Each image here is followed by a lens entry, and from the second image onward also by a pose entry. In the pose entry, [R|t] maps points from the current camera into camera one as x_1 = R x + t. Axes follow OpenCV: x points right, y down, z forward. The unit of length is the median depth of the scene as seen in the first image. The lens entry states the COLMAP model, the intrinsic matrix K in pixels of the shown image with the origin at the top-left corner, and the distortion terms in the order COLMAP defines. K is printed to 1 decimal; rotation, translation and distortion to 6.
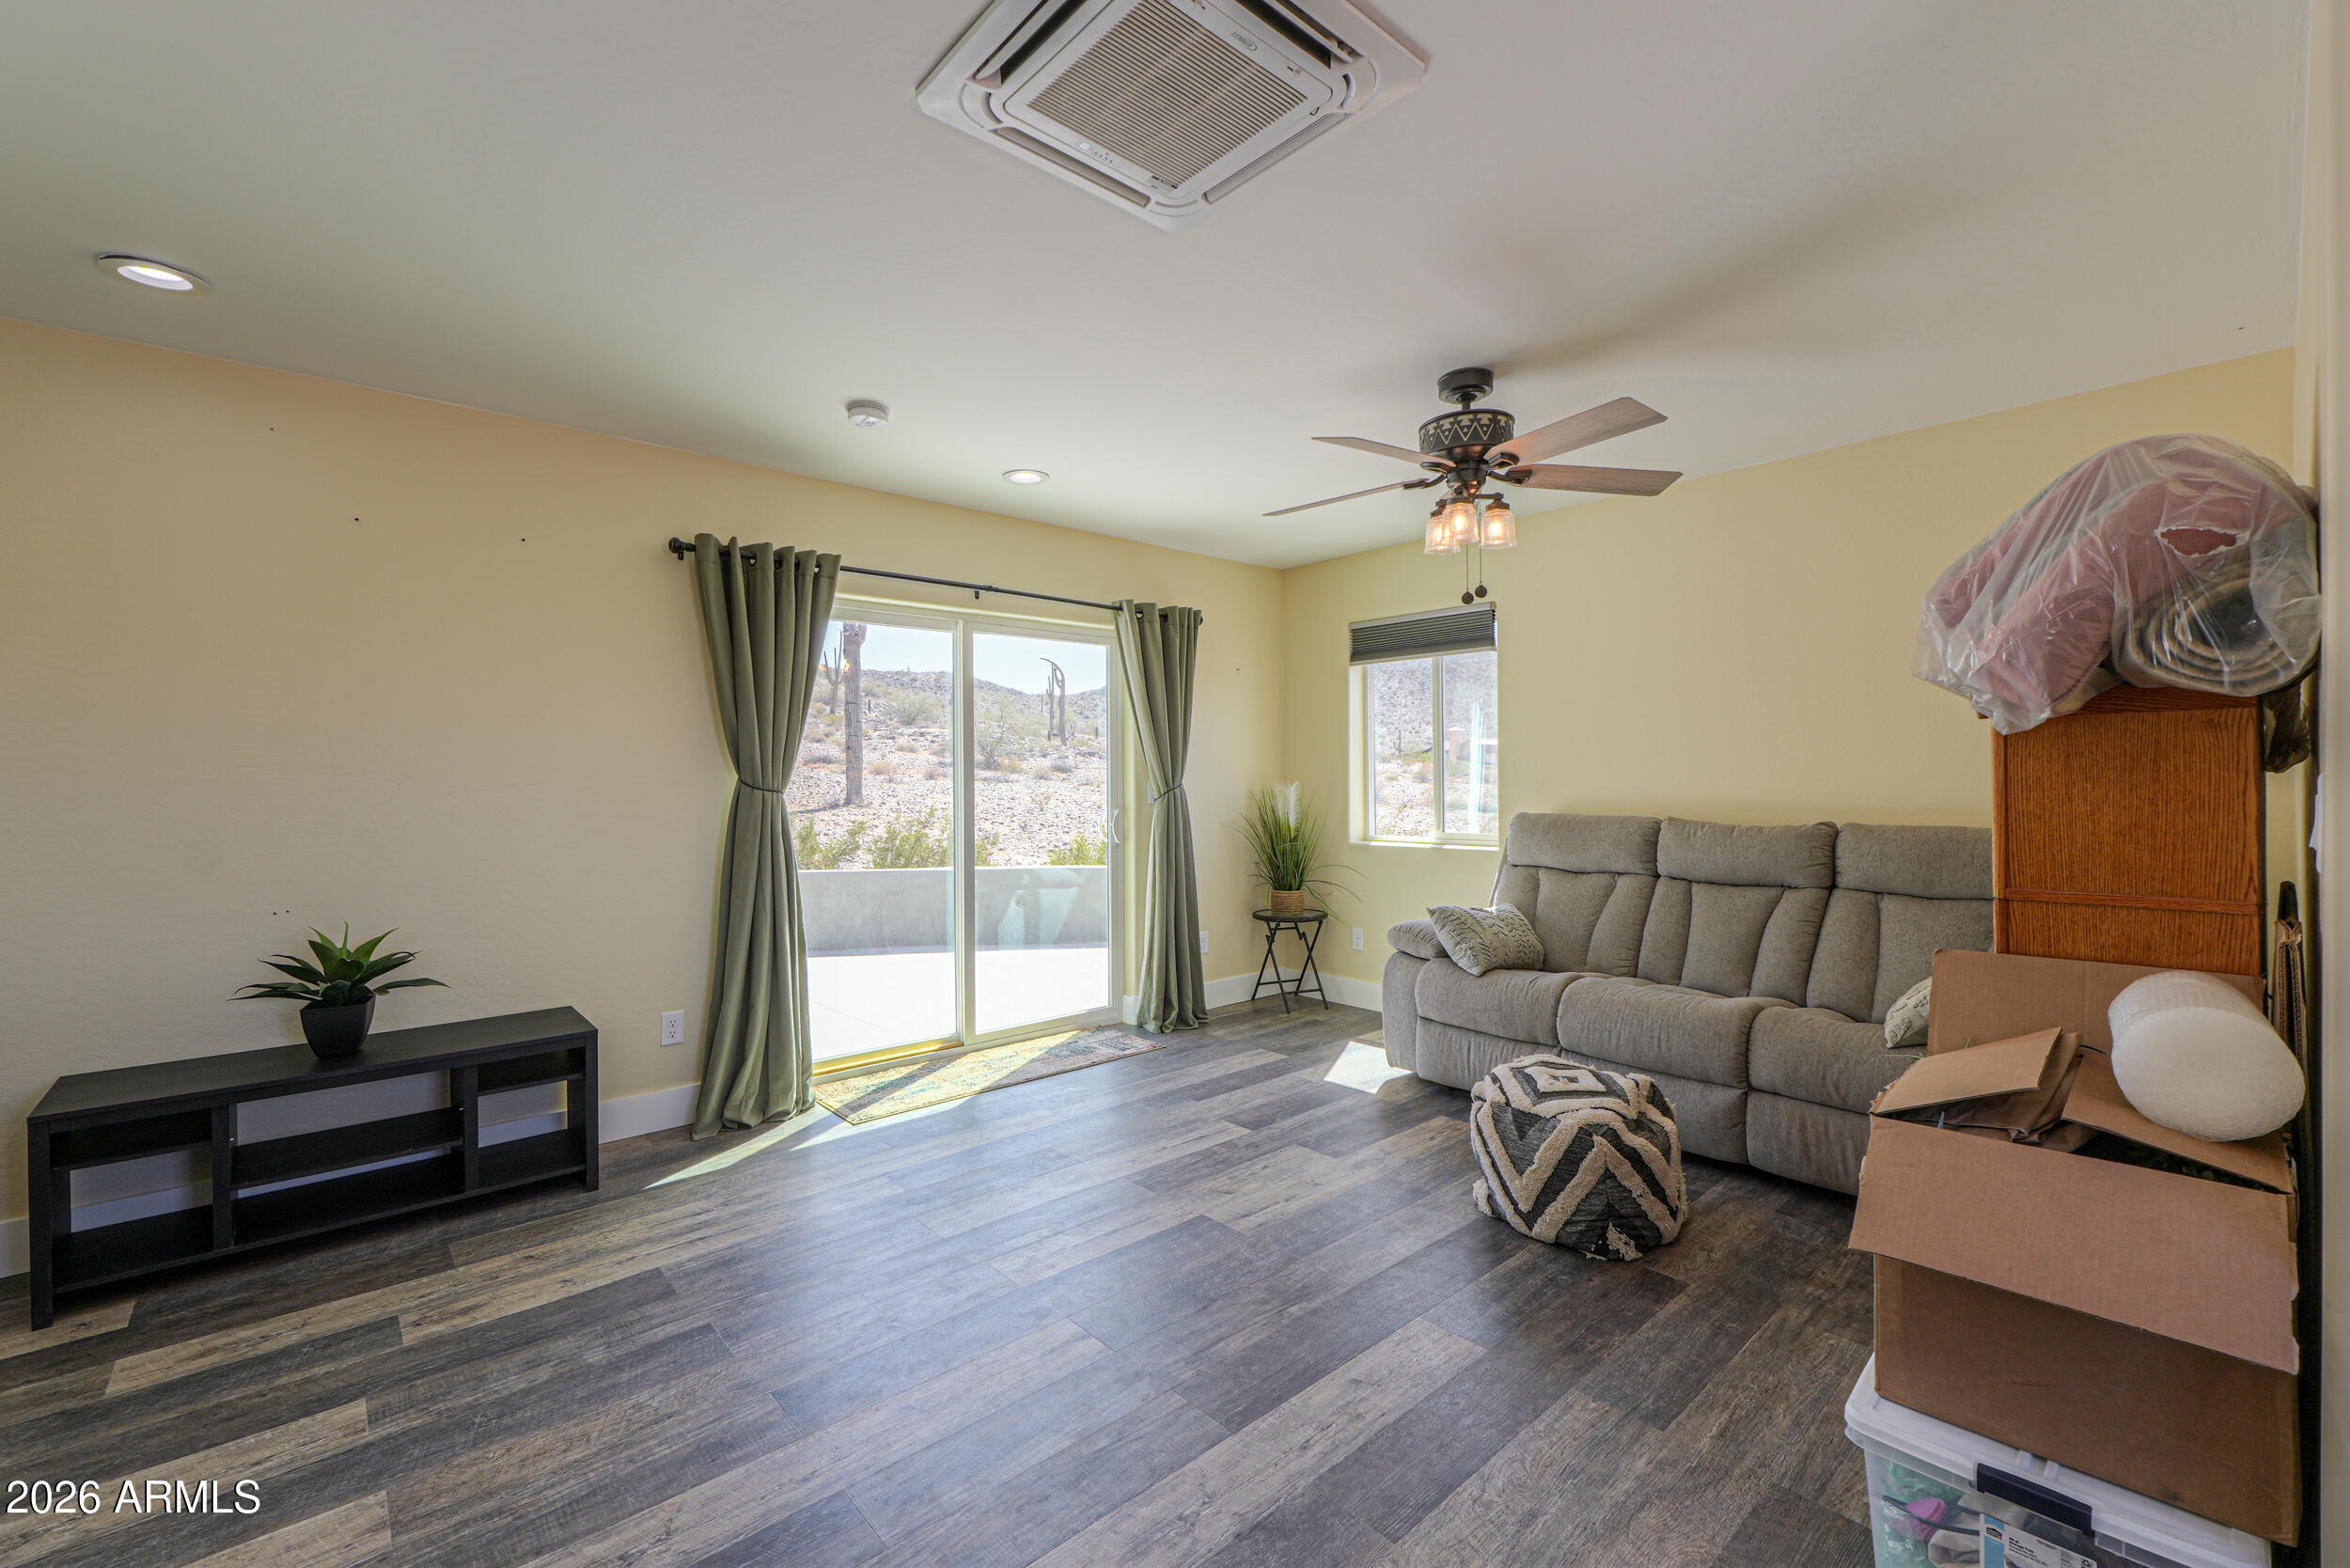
lens RADIAL K [[983.2, 0, 1175.0], [0, 983.2, 784.0], [0, 0, 1]] dist [-0.000851, 0.000025]
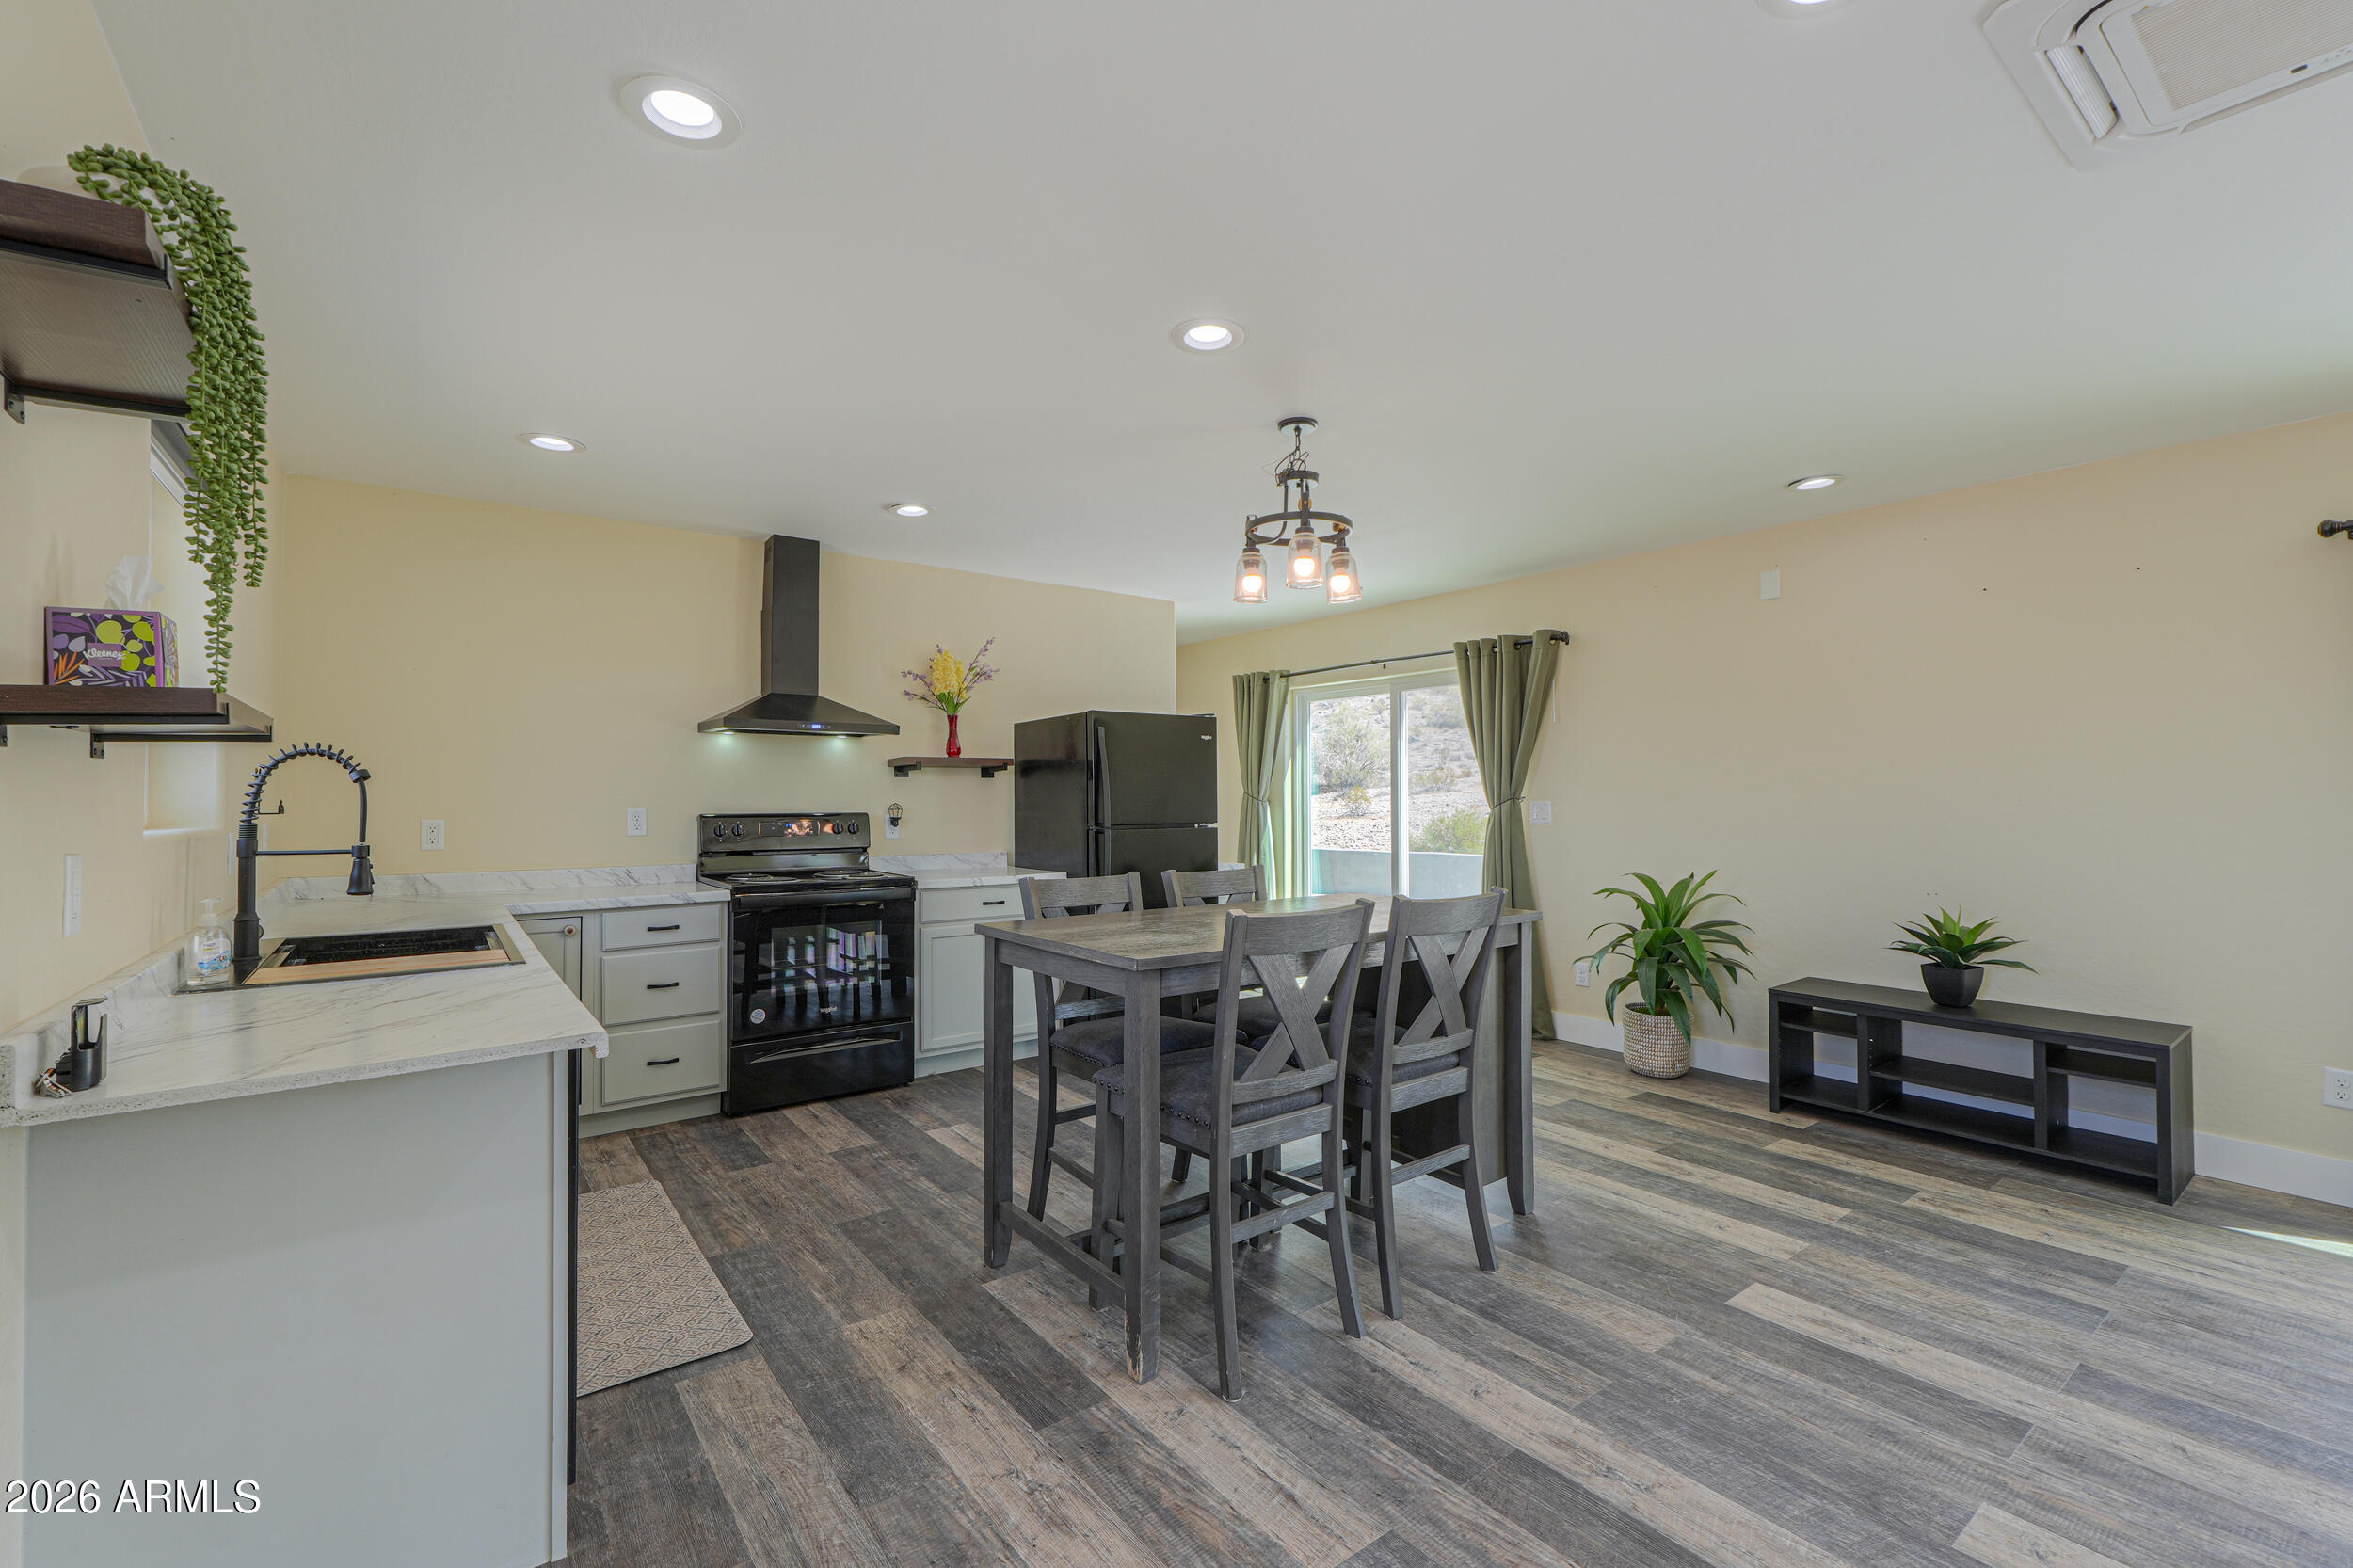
lens RADIAL K [[995.2, 0, 1152.9], [0, 995.2, 791.2], [0, 0, 1]] dist [-0.002255, 0.000051]
pose [[-0.092488, 0.001904, -0.995712, 0.595003], [-0.007180, 0.999971, 0.002579, -0.010441], [0.995688, 0.007388, -0.092471, 0.051604]]
